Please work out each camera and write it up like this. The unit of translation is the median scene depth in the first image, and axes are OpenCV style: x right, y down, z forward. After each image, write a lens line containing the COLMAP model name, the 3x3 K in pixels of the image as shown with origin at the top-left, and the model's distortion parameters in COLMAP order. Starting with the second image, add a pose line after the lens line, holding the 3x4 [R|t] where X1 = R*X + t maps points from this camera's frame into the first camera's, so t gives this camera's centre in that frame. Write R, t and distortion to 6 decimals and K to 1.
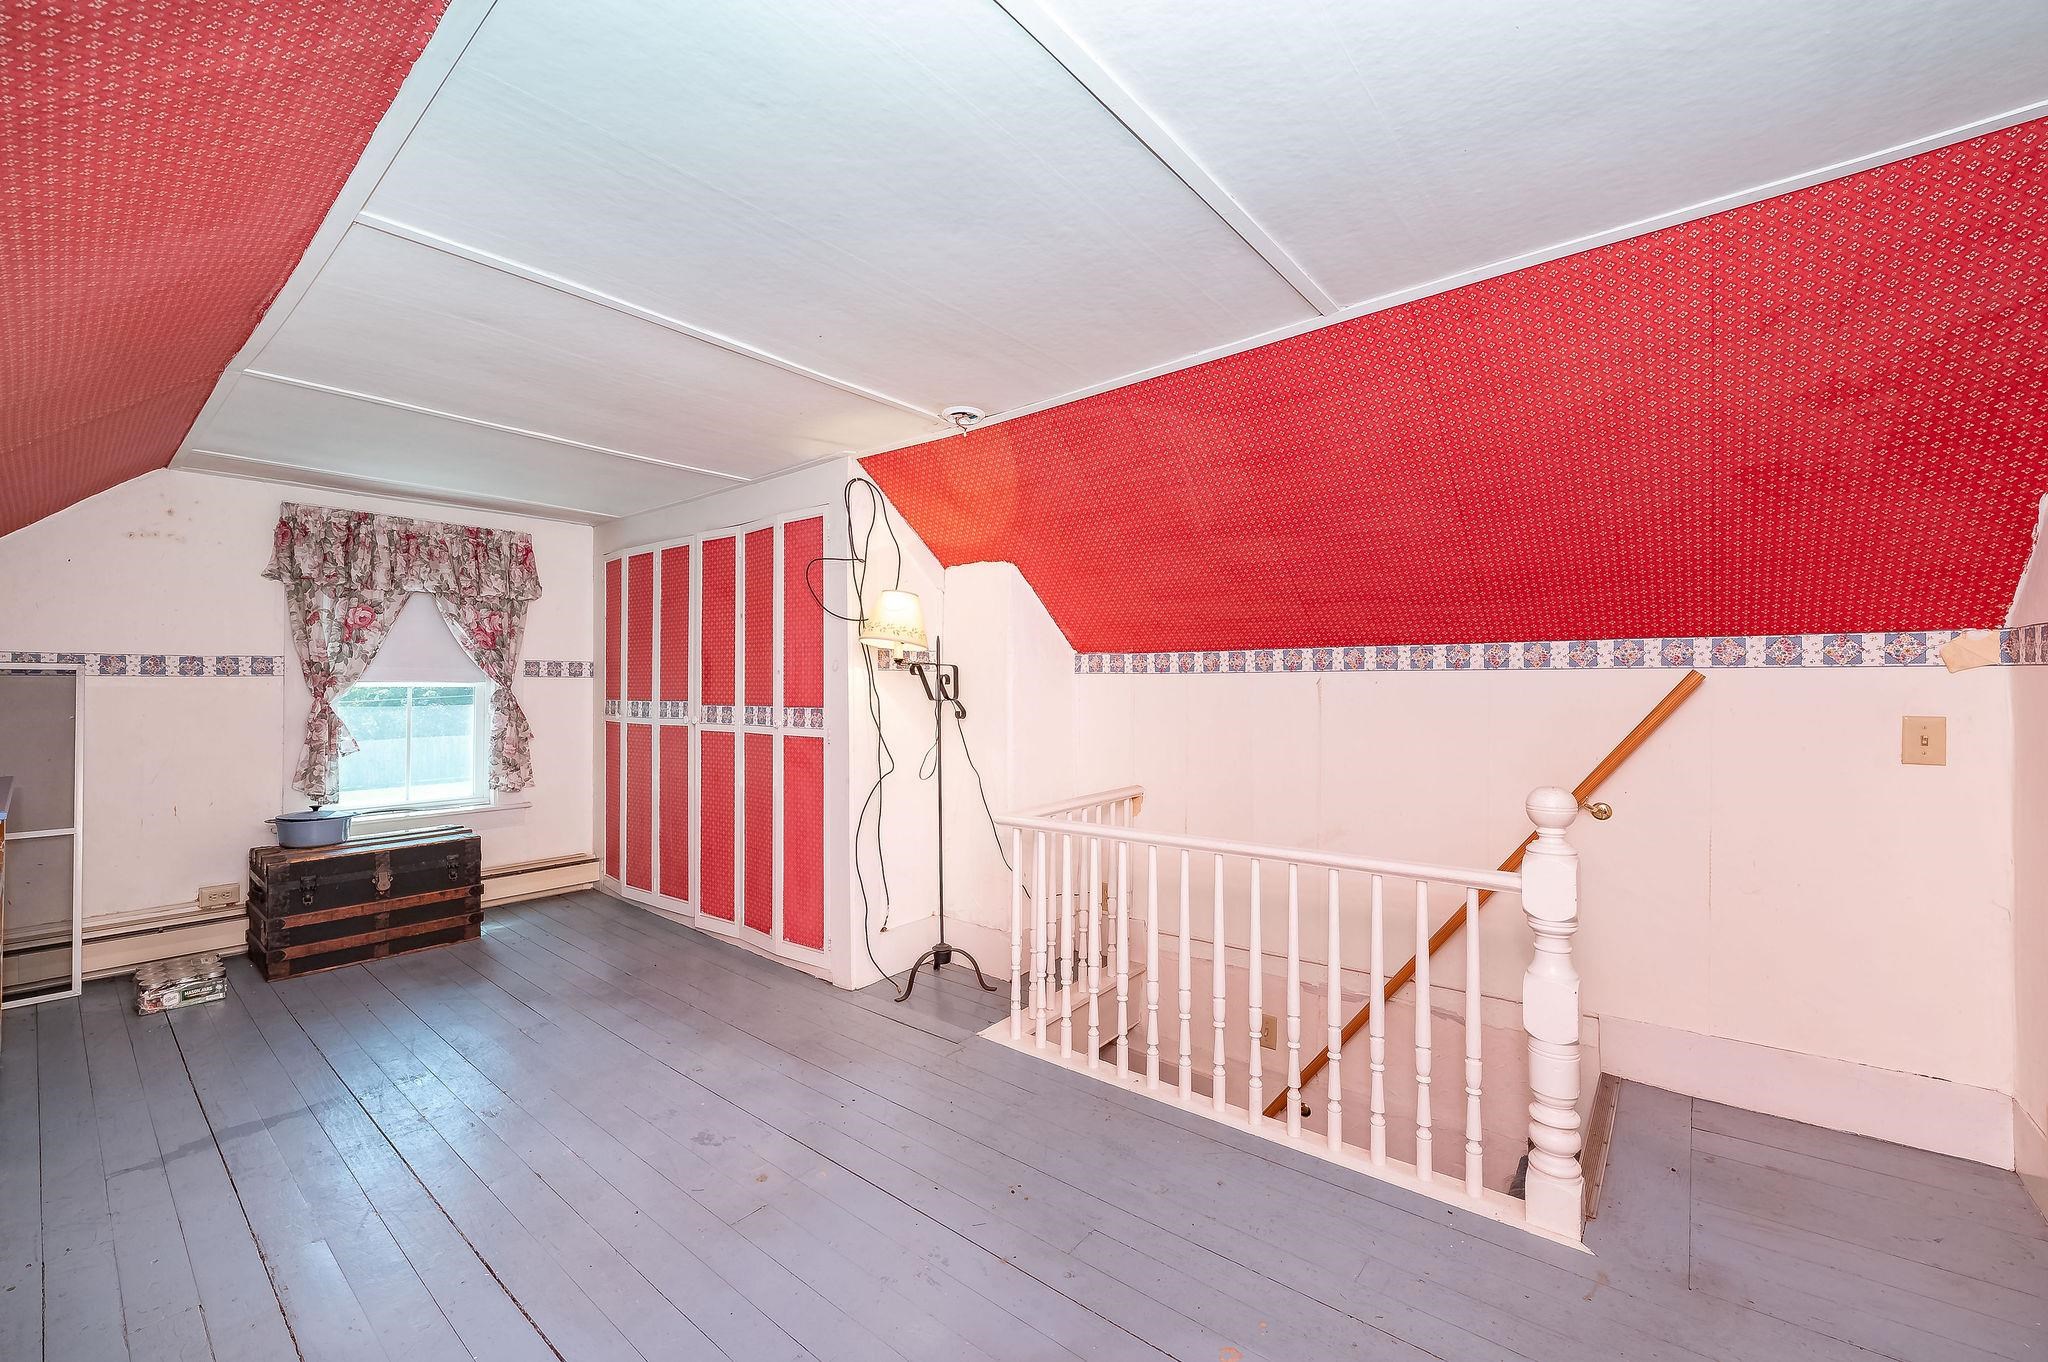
lens RADIAL K [[814.4, 0, 1024.0], [0, 814.4, 681.0], [0, 0, 1]] dist [-0.000660, 0.000022]
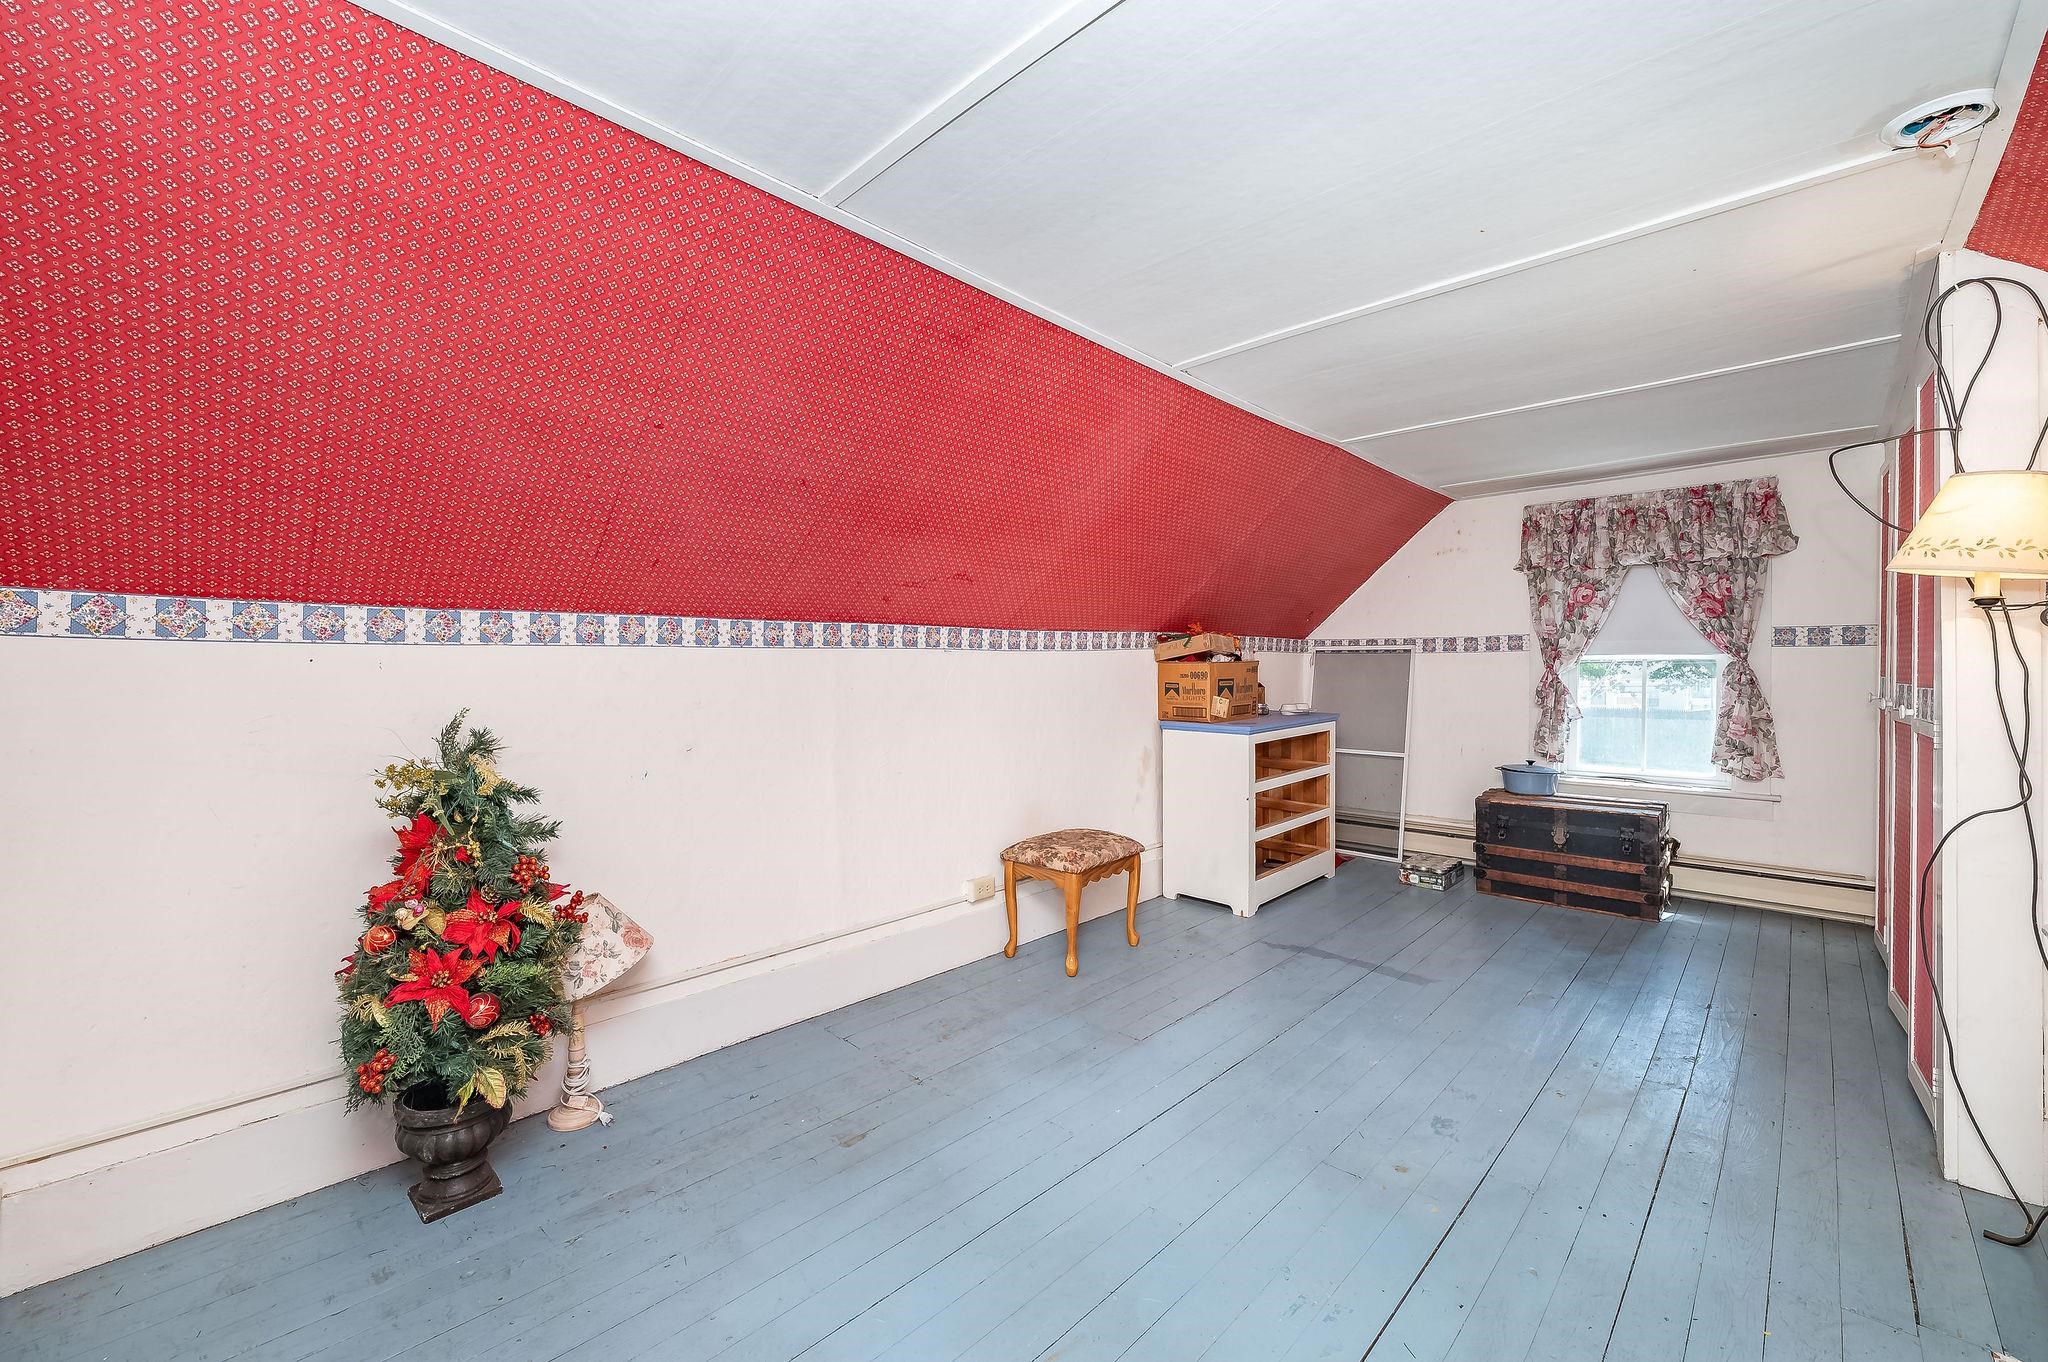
lens RADIAL K [[828.8, 0, 1020.7], [0, 828.8, 670.8], [0, 0, 1]] dist [0.000963, -0.000102]
pose [[-0.073632, 0.006012, -0.997267, 0.349613], [0.009046, 0.999945, 0.005360, 0.009554], [0.997244, -0.008627, -0.073683, 0.327344]]
